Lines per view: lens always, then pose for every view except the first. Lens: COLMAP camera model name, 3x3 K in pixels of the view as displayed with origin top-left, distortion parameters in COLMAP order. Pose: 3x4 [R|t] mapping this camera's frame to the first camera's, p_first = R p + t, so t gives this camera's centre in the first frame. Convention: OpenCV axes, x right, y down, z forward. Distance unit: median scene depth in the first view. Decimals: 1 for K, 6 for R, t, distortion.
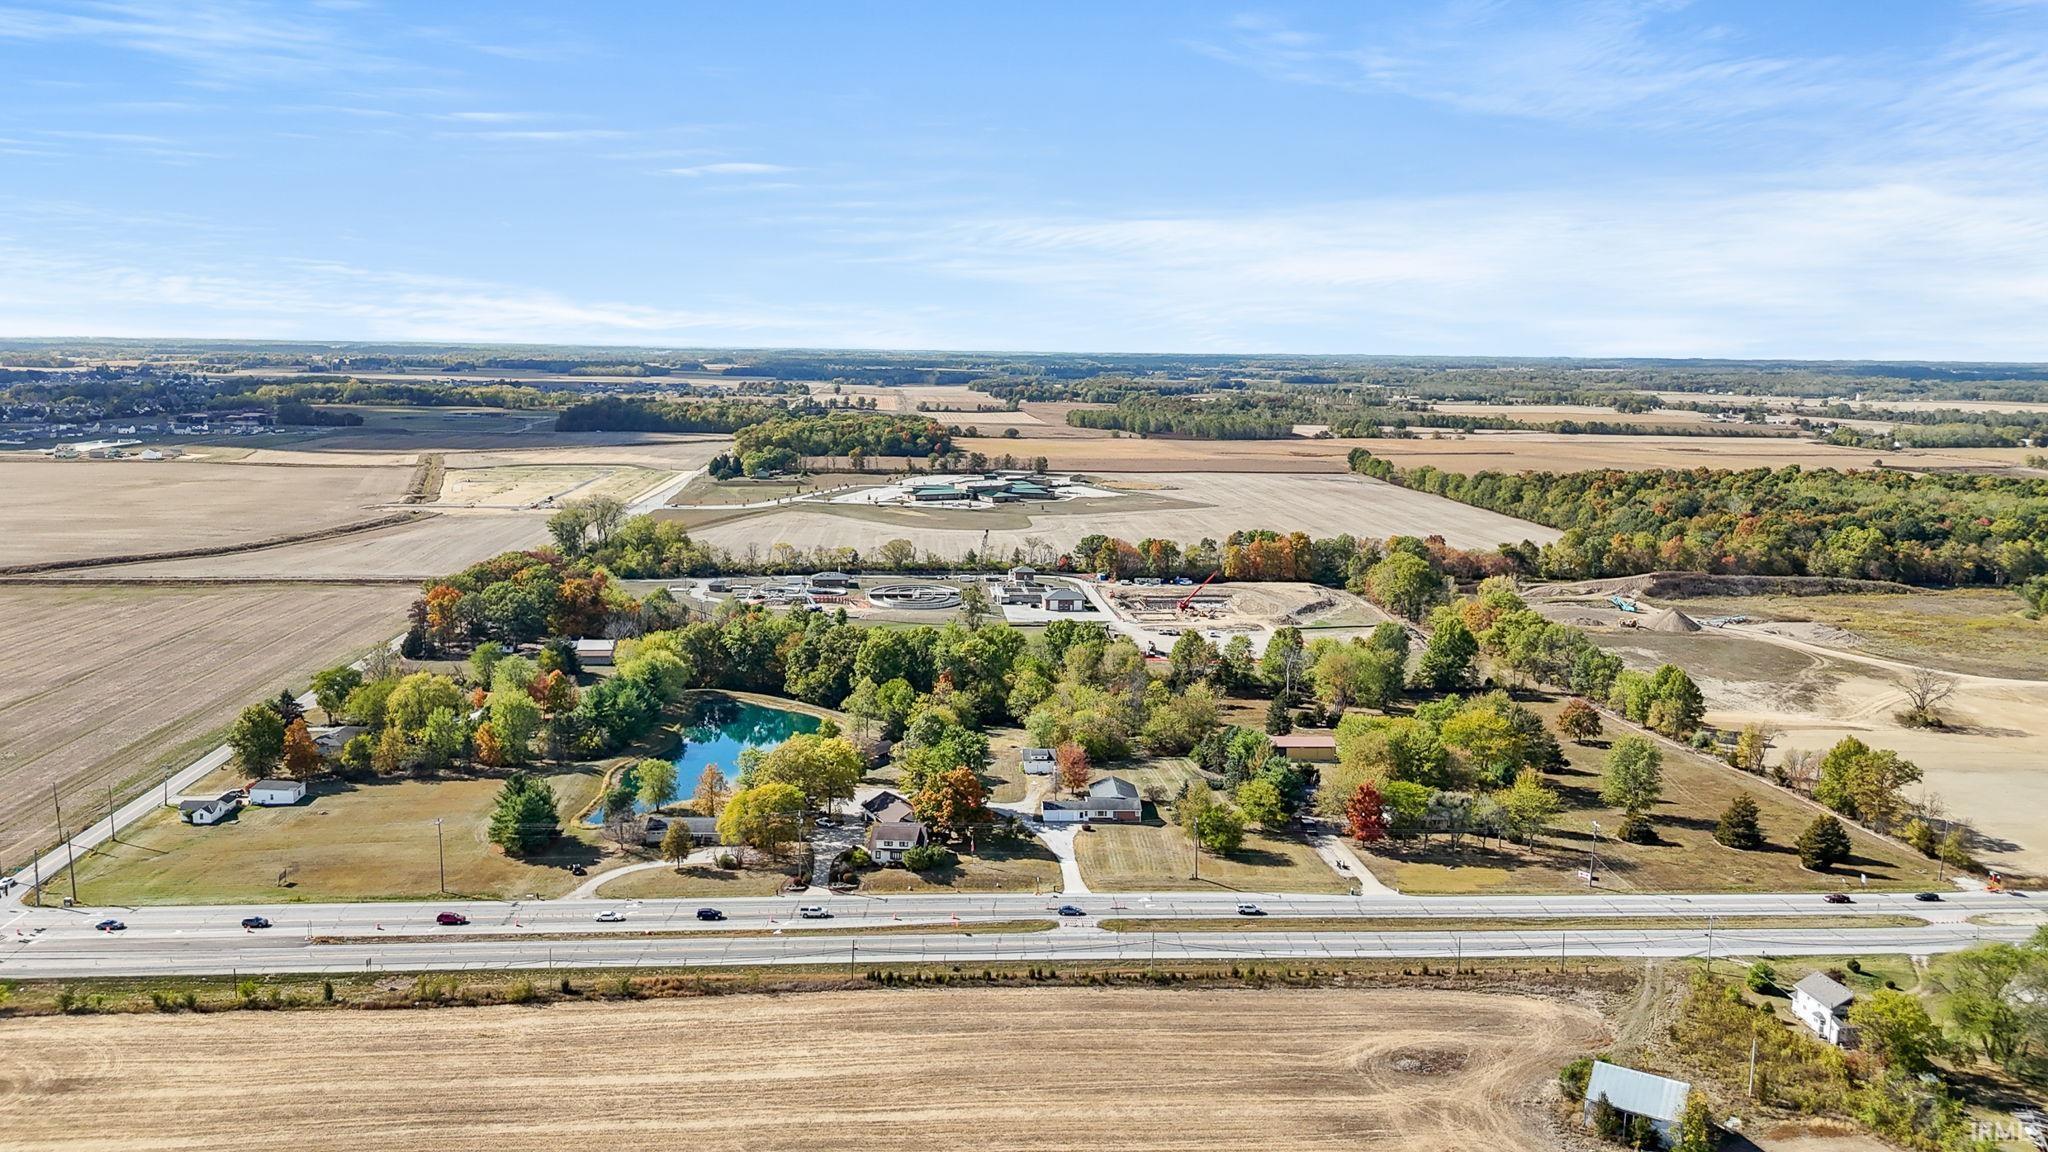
lens RADIAL K [[1493.6, 0, 1027.7], [0, 1493.6, 585.1], [0, 0, 1]] dist [0.085322, -0.090663]
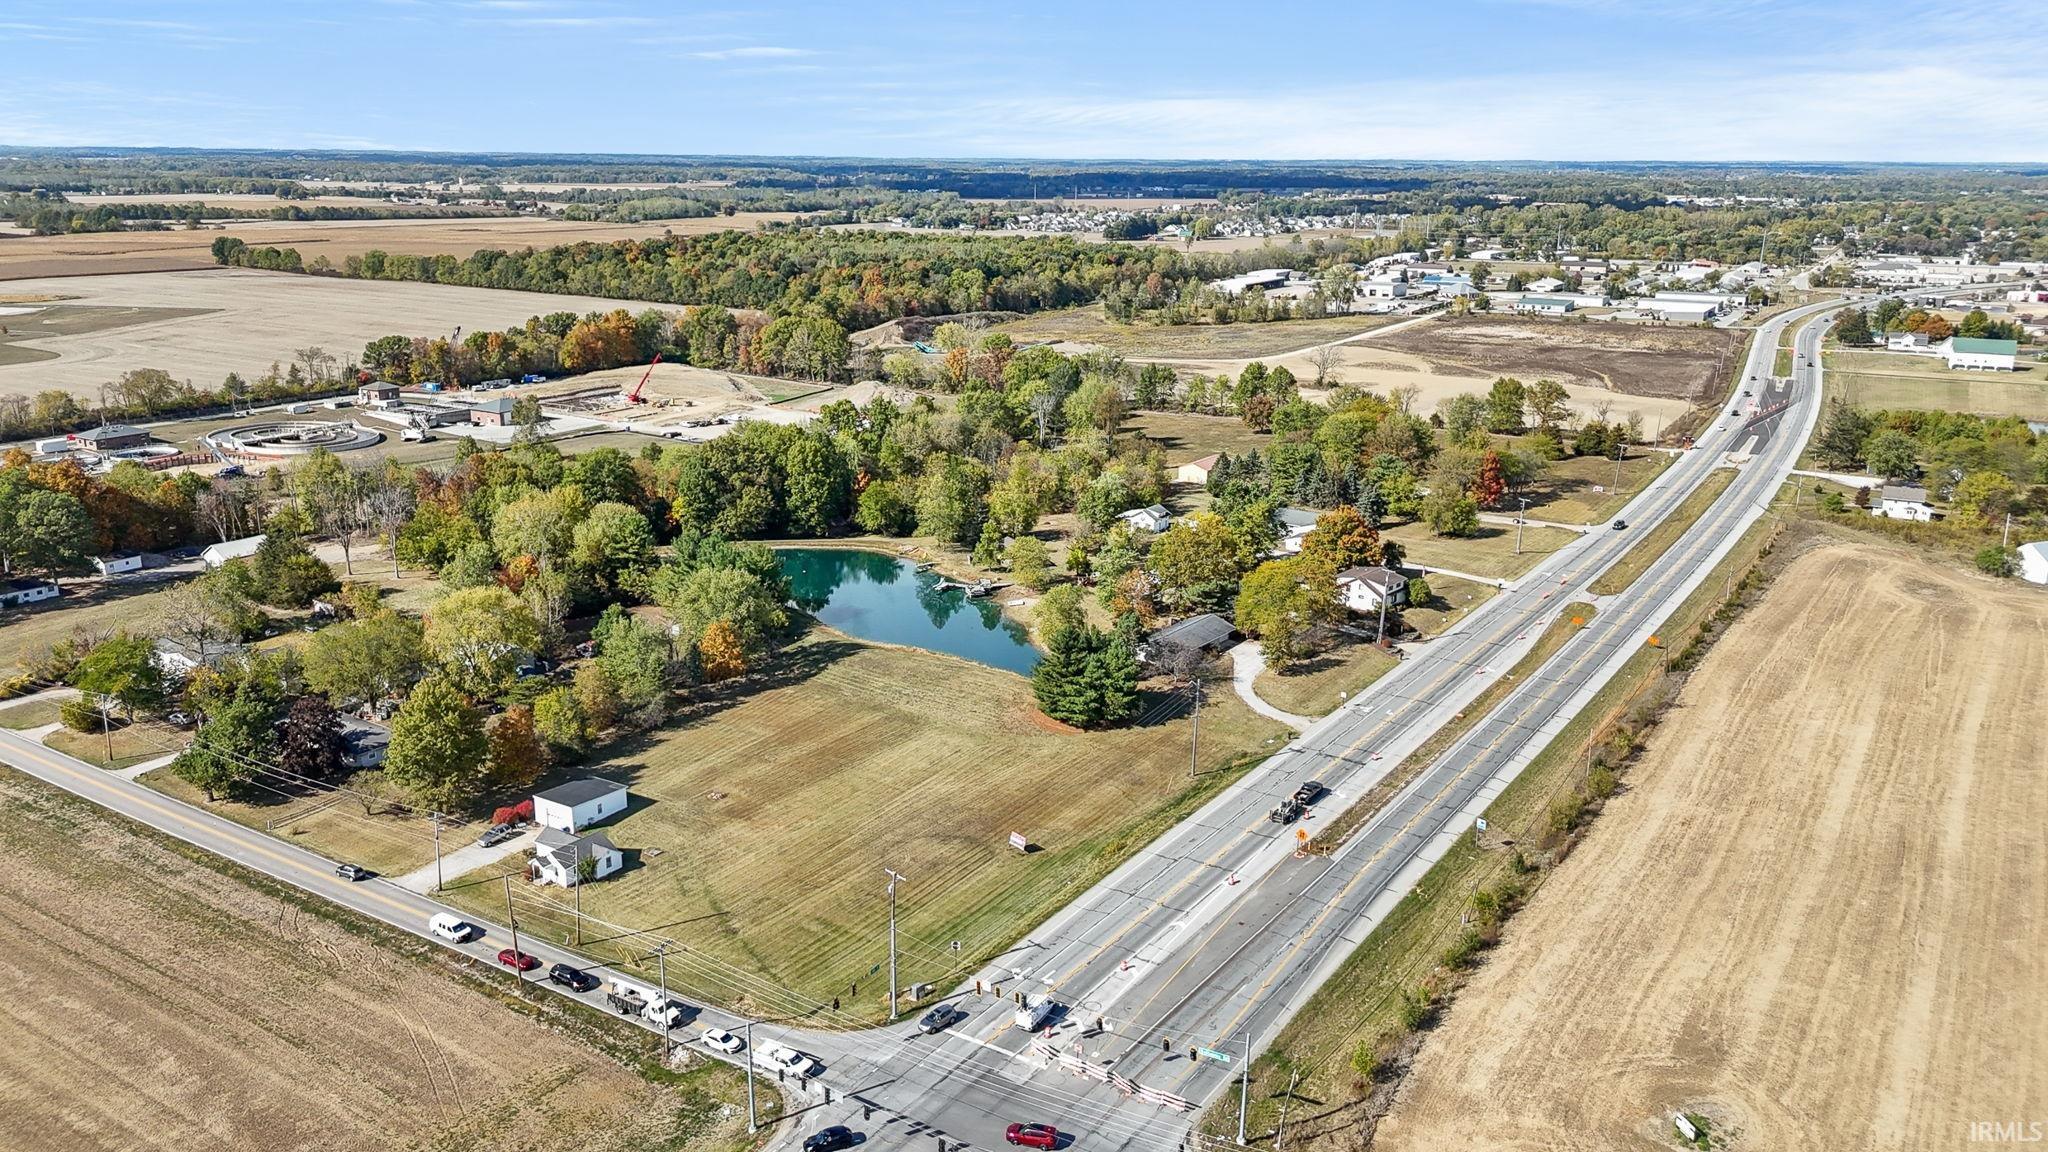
lens RADIAL K [[1493.6, 0, 1027.7], [0, 1493.6, 585.1], [0, 0, 1]] dist [0.085322, -0.090663]
pose [[0.601951, -0.229487, 0.764846, -0.417526], [0.127657, 0.973152, 0.191519, -0.017088], [-0.788263, -0.017647, 0.615086, 0.261915]]
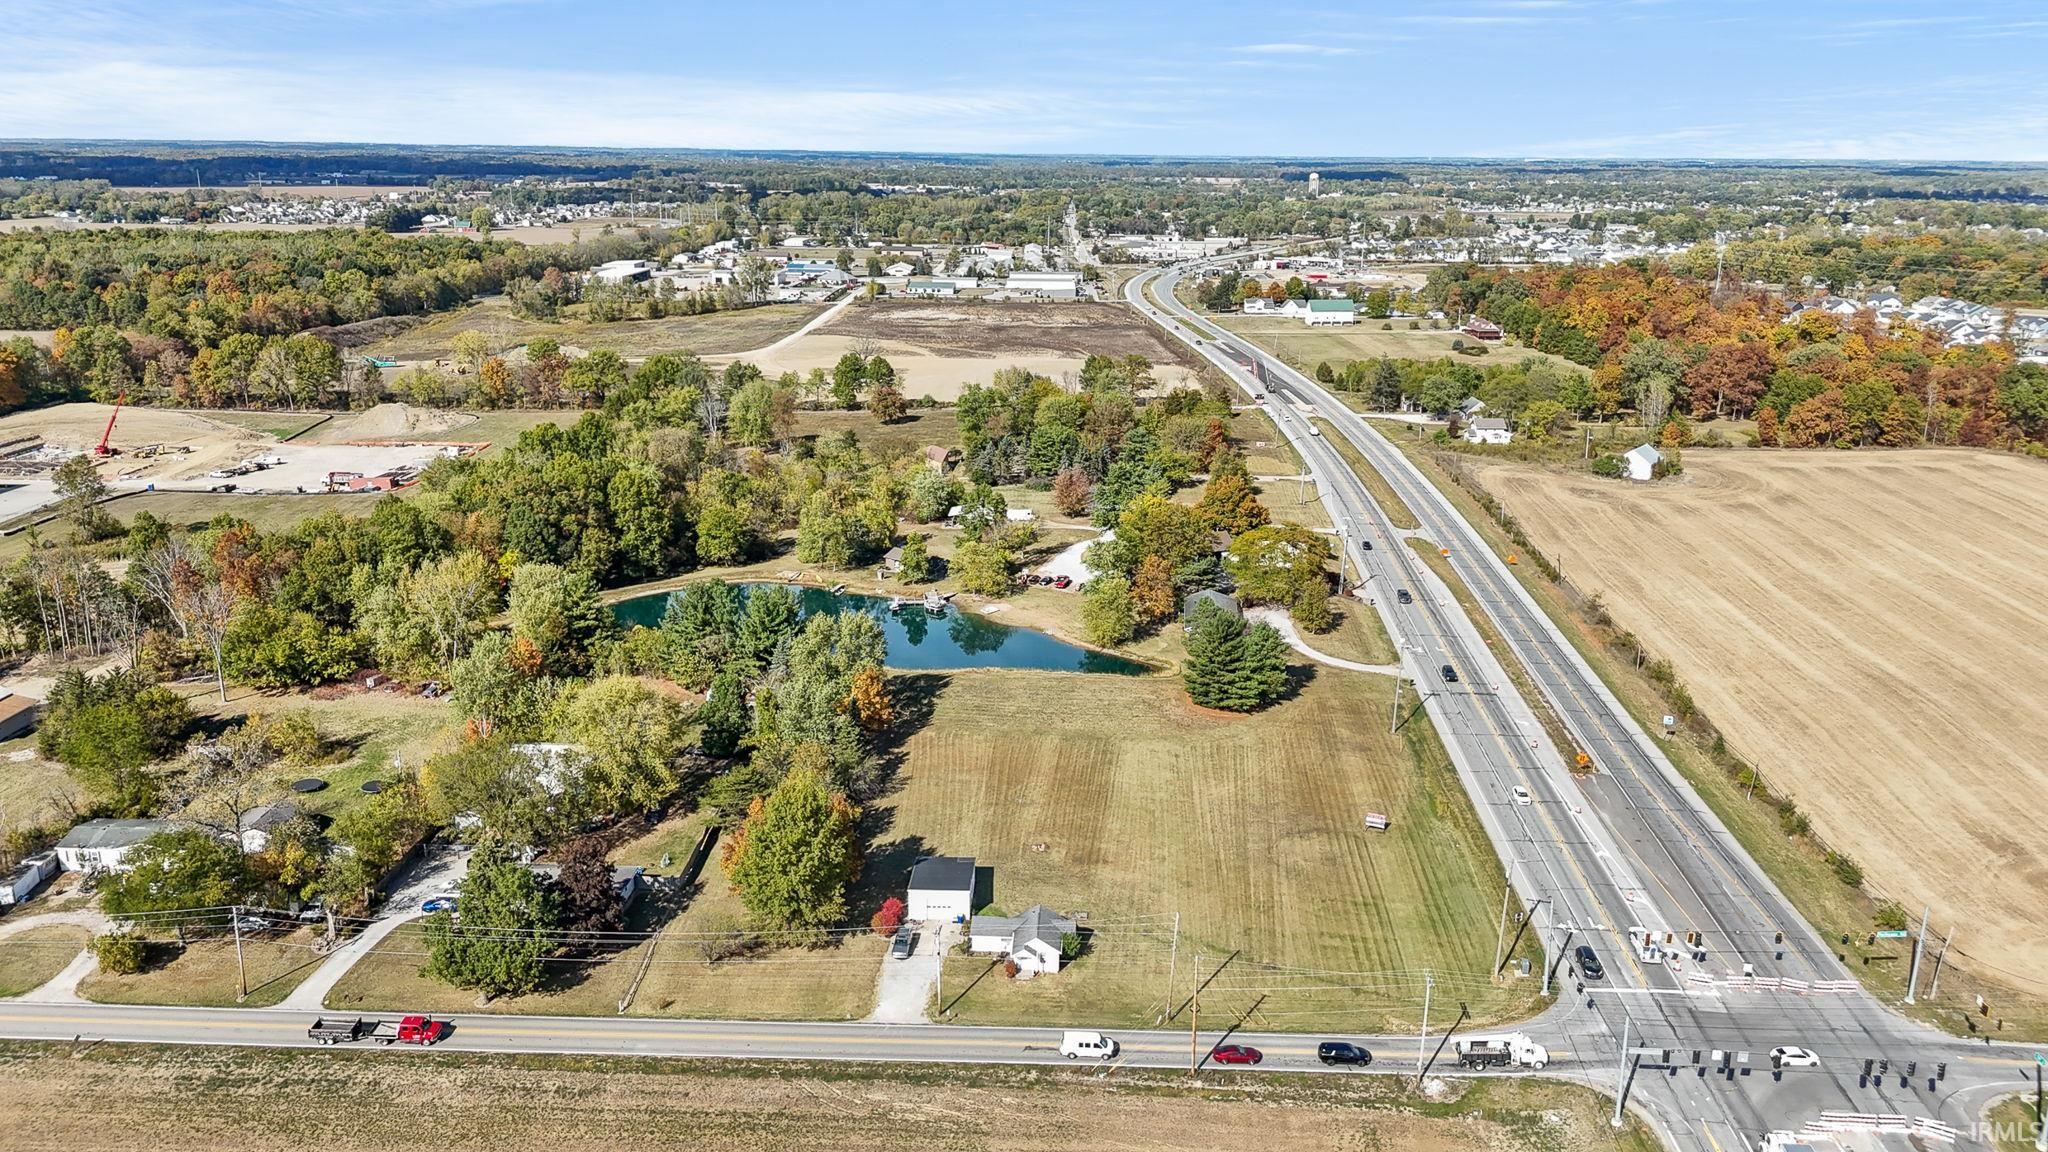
lens RADIAL K [[1493.6, 0, 1027.7], [0, 1493.6, 585.1], [0, 0, 1]] dist [0.085322, -0.090663]
pose [[0.115920, -0.289680, 0.950078, -0.483972], [0.150287, 0.950629, 0.271511, -0.048161], [-0.981823, 0.111311, 0.153733, 0.452230]]
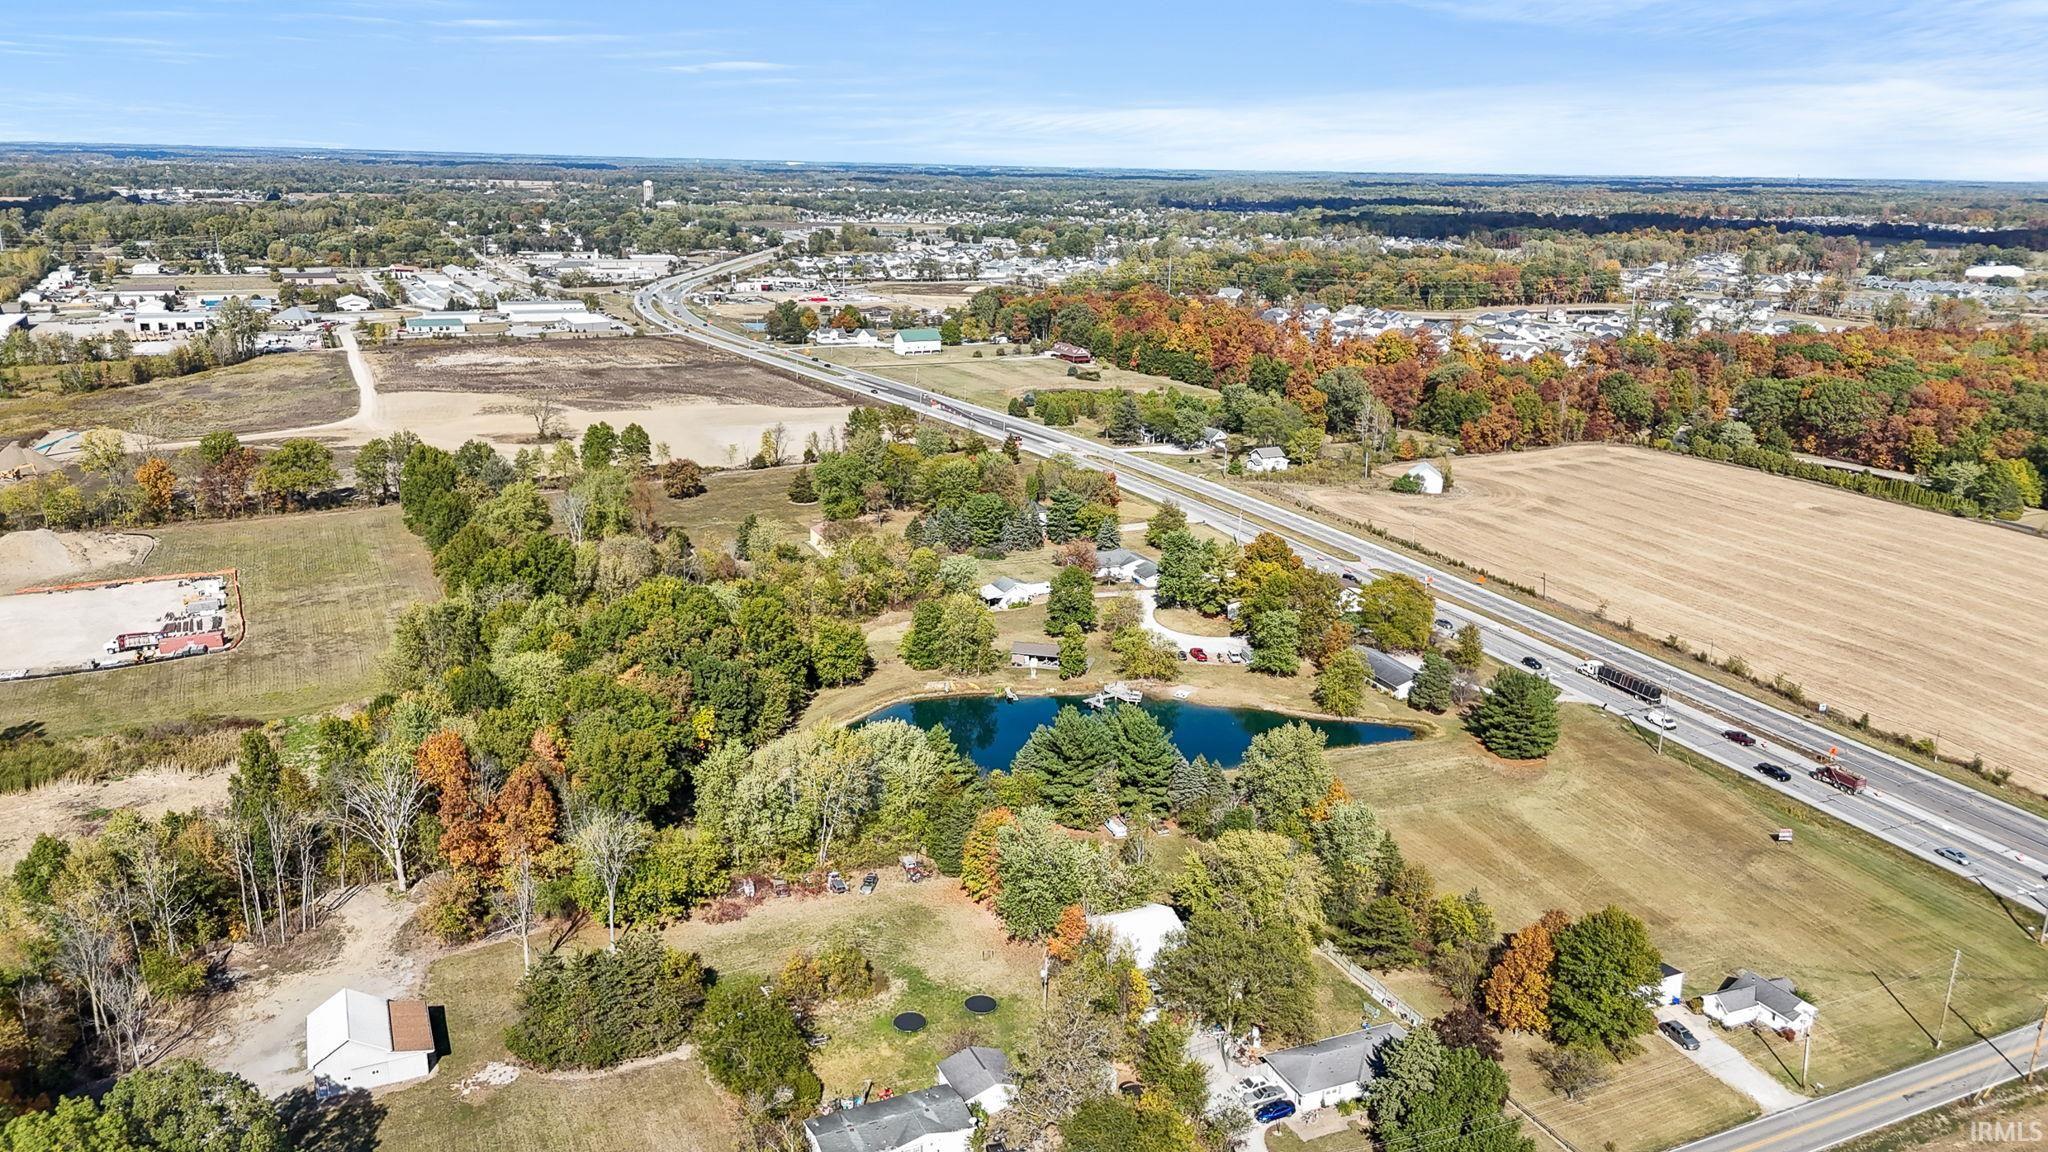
lens RADIAL K [[1493.6, 0, 1027.7], [0, 1493.6, 585.1], [0, 0, 1]] dist [0.085322, -0.090663]
pose [[-0.343749, -0.275679, 0.897685, -0.447147], [0.127761, 0.933320, 0.335545, -0.105449], [-0.930330, 0.230033, -0.285607, 0.679561]]
